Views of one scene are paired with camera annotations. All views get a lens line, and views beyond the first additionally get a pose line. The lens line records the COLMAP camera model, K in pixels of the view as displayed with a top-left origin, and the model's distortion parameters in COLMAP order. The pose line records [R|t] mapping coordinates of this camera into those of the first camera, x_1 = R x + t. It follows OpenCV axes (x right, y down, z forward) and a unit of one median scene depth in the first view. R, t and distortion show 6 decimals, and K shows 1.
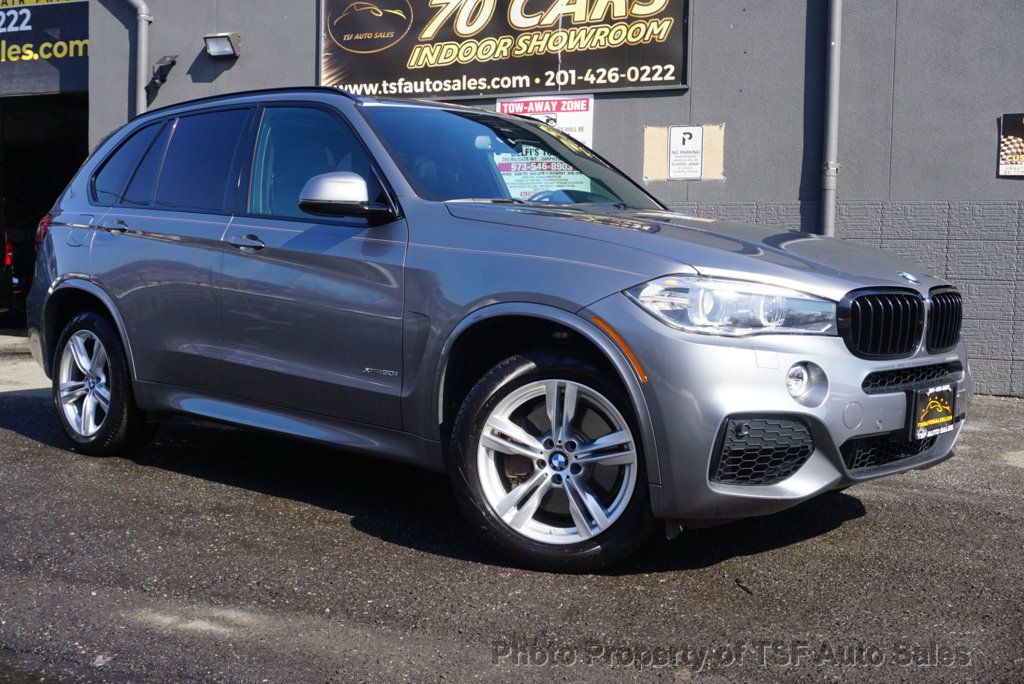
lens RADIAL K [[1151.7, 0, 508.9], [0, 1151.7, 333.1], [0, 0, 1]] dist [0.027332, 0.000000]
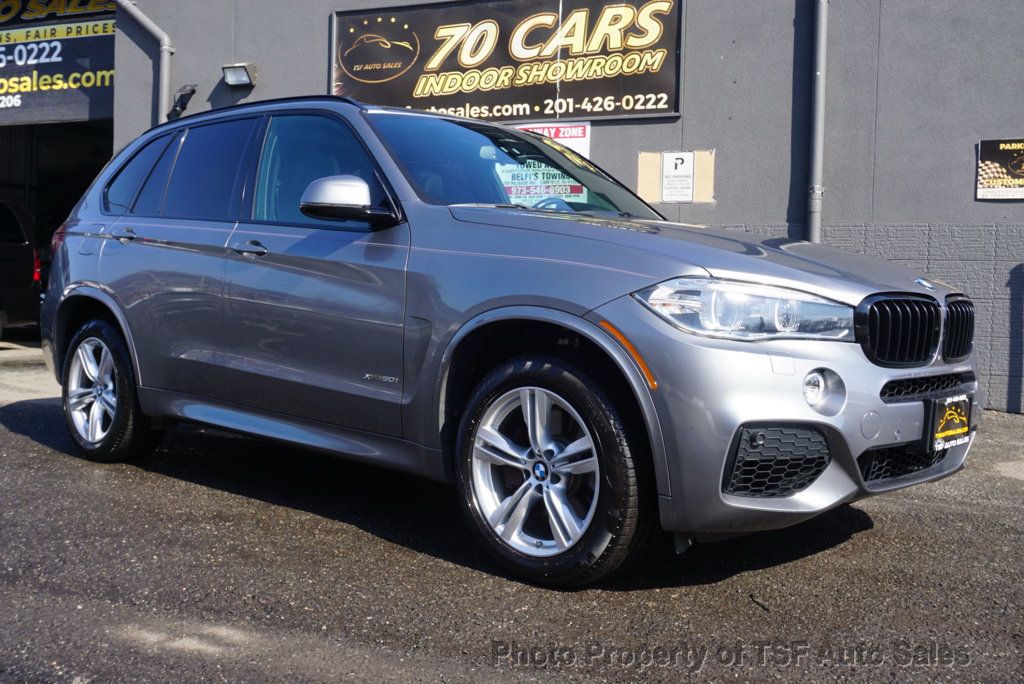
lens RADIAL K [[1044.7, 0, 510.9], [0, 1044.7, 347.2], [0, 0, 1]] dist [0.009655, 0.000000]
pose [[0.999971, 0.005675, 0.005141, -0.002807], [-0.005651, 0.999973, -0.004693, 0.004218], [-0.005167, 0.004664, 0.999976, 0.044761]]
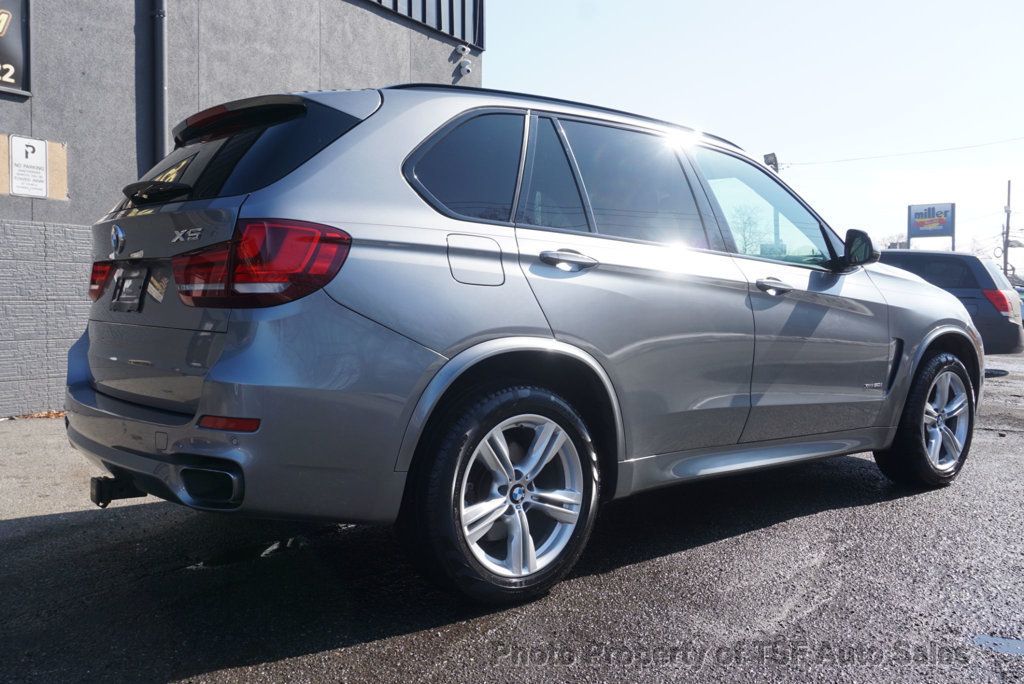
lens RADIAL K [[913.4, 0, 493.8], [0, 913.4, 322.5], [0, 0, 1]] dist [0.010964, 0.013120]
pose [[0.154818, -0.046438, 0.986851, -0.484858], [0.052629, 0.997864, 0.038700, -0.042205], [-0.986540, 0.045945, 0.156932, 0.513658]]
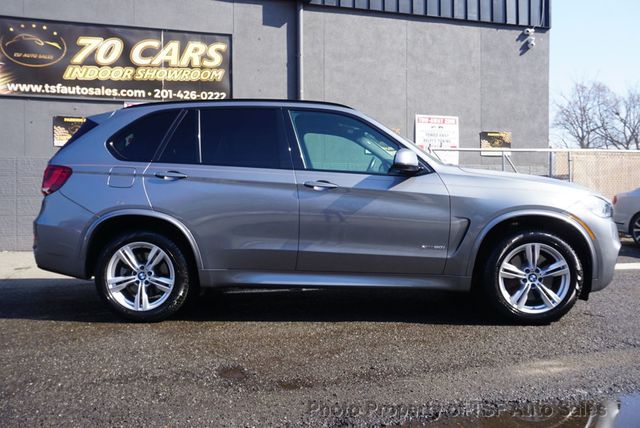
lens RADIAL K [[570.9, 0, 318.9], [0, 570.9, 209.4], [0, 0, 1]] dist [0.010964, 0.013120]
pose [[0.756610, -0.039476, 0.652673, -0.375806], [0.056133, 0.998412, -0.004685, -0.016403], [-0.651452, 0.040182, 0.757625, 0.144840]]
